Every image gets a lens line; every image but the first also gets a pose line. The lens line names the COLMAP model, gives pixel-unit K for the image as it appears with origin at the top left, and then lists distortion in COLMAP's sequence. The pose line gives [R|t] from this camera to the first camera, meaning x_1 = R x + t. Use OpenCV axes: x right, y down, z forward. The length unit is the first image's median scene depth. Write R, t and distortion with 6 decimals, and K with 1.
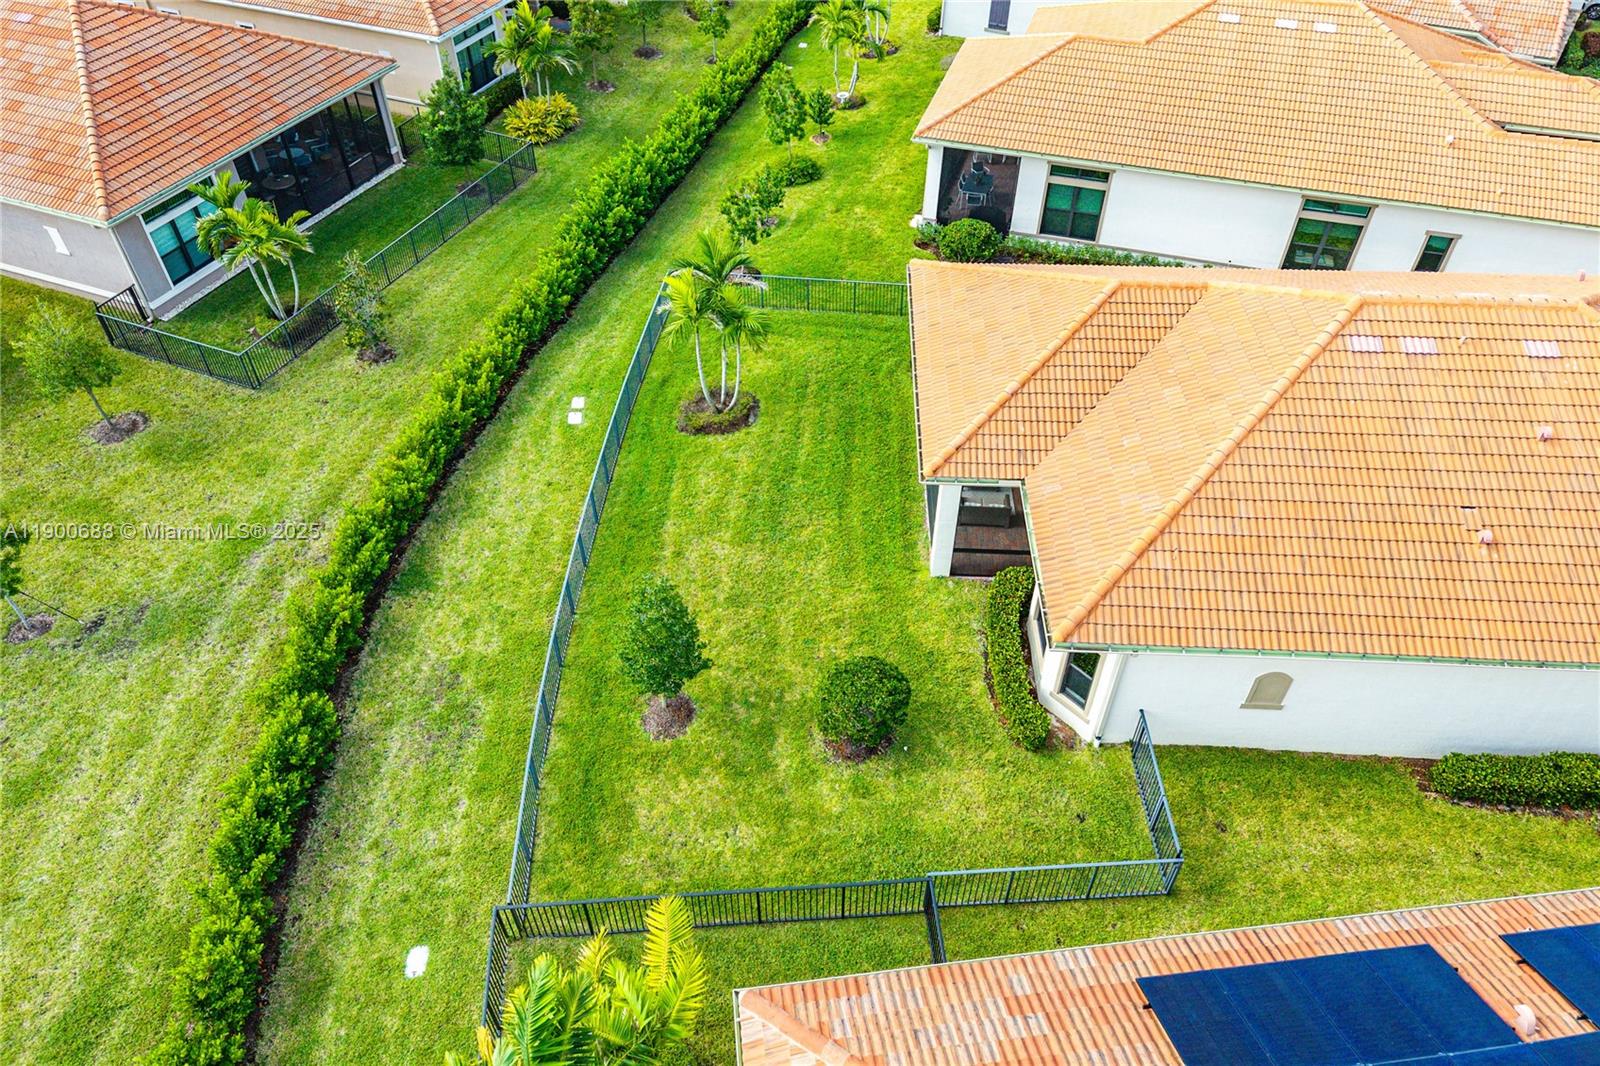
lens RADIAL K [[1042.9, 0, 799.1], [0, 1042.9, 477.9], [0, 0, 1]] dist [0.024437, 0.003399]
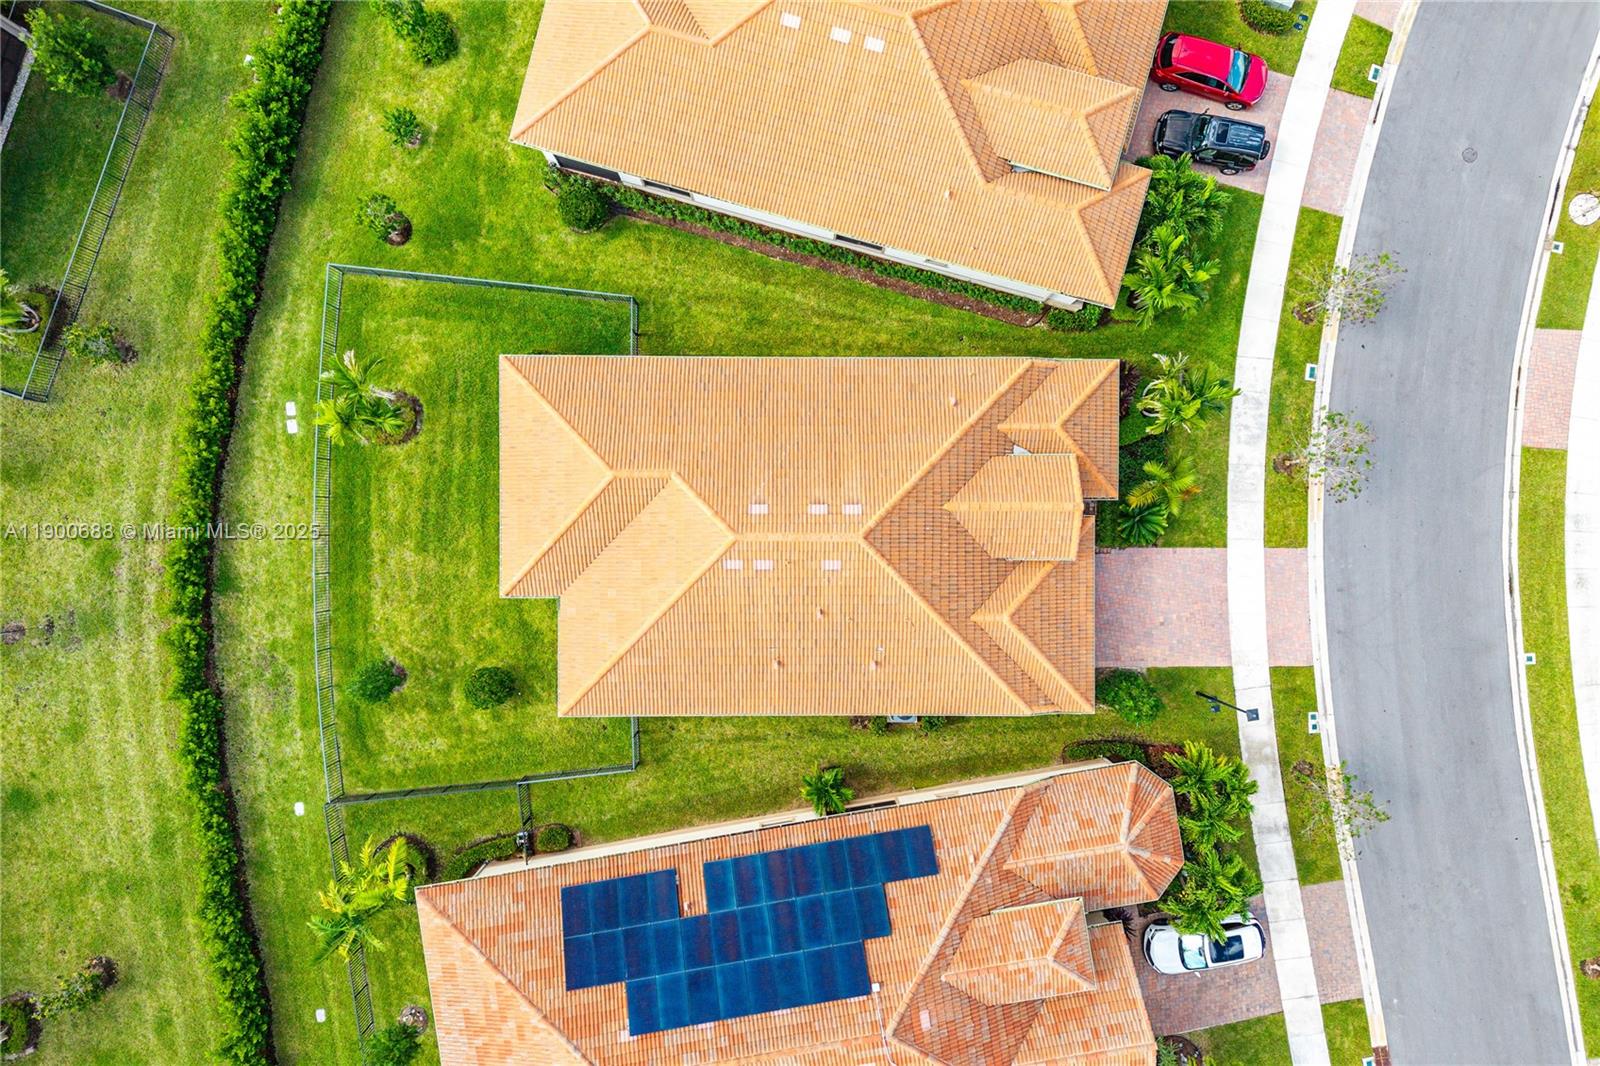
lens RADIAL K [[1042.9, 0, 799.1], [0, 1042.9, 477.9], [0, 0, 1]] dist [0.024437, 0.003399]
pose [[0.999057, -0.043409, 0.001161, 0.611001], [0.028312, 0.671398, 0.740556, -1.375419], [-0.032926, -0.739825, 0.671993, -0.021045]]
